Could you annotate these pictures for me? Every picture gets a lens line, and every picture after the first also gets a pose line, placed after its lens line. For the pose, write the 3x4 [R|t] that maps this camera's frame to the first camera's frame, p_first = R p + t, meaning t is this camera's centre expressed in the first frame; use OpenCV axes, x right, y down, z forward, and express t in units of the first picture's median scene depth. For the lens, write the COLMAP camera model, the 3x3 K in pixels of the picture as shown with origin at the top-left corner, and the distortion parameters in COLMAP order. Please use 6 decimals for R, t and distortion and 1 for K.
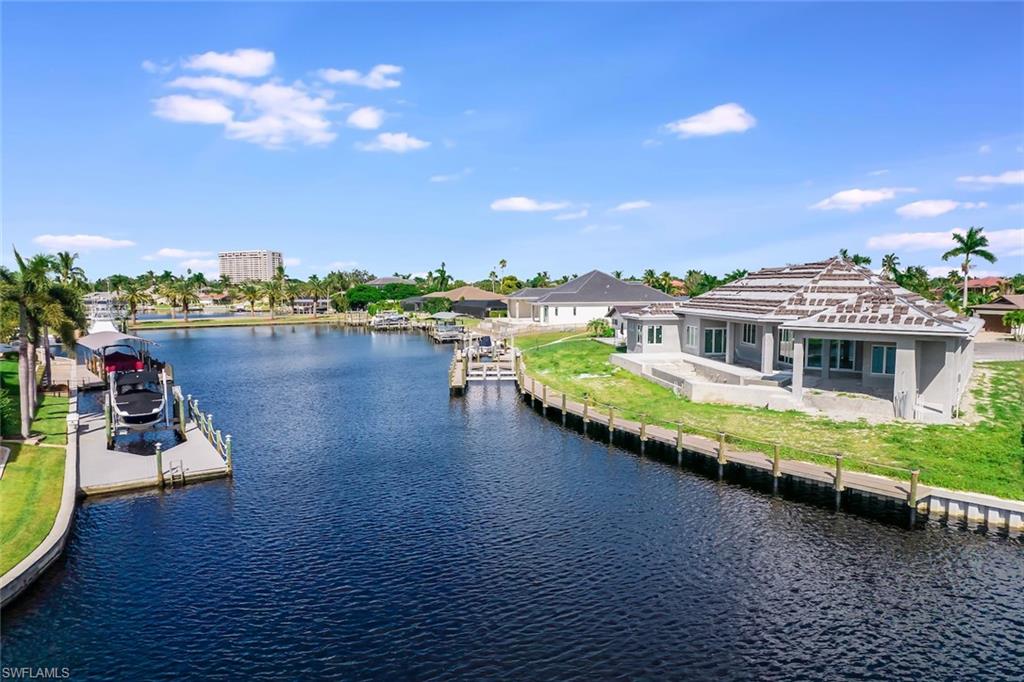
lens RADIAL K [[685.5, 0, 512.7], [0, 685.5, 343.6], [0, 0, 1]] dist [-0.059072, 0.071099]
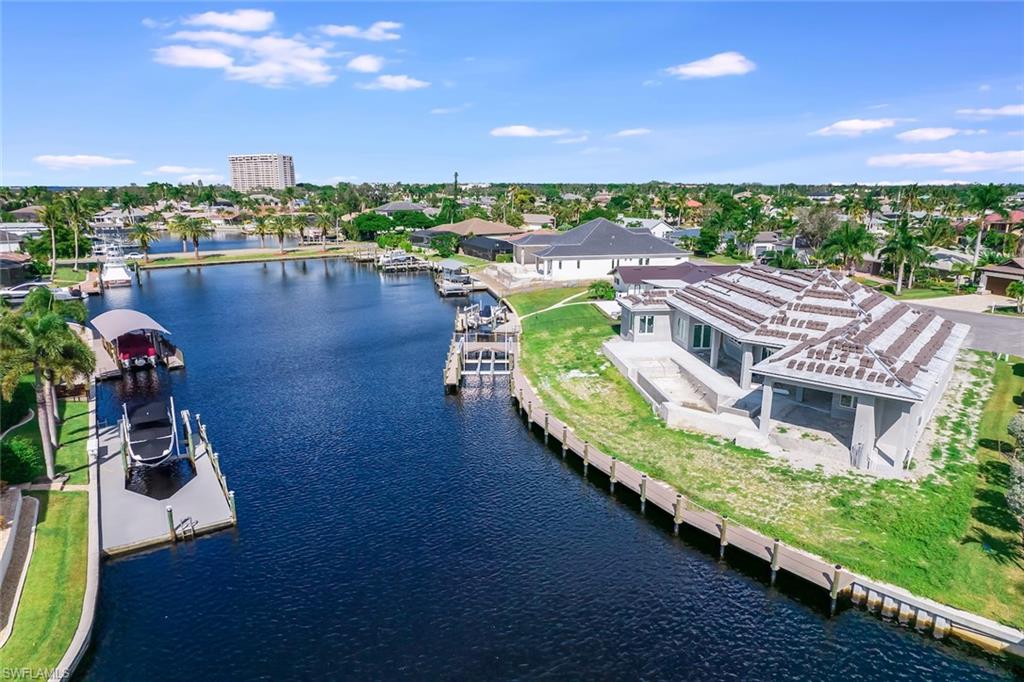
lens RADIAL K [[685.5, 0, 512.7], [0, 685.5, 343.6], [0, 0, 1]] dist [-0.059072, 0.071099]
pose [[0.999608, 0.018667, -0.020880, 0.037192], [-0.015399, 0.989013, 0.147022, -0.170891], [0.023395, -0.146642, 0.988913, -0.032020]]
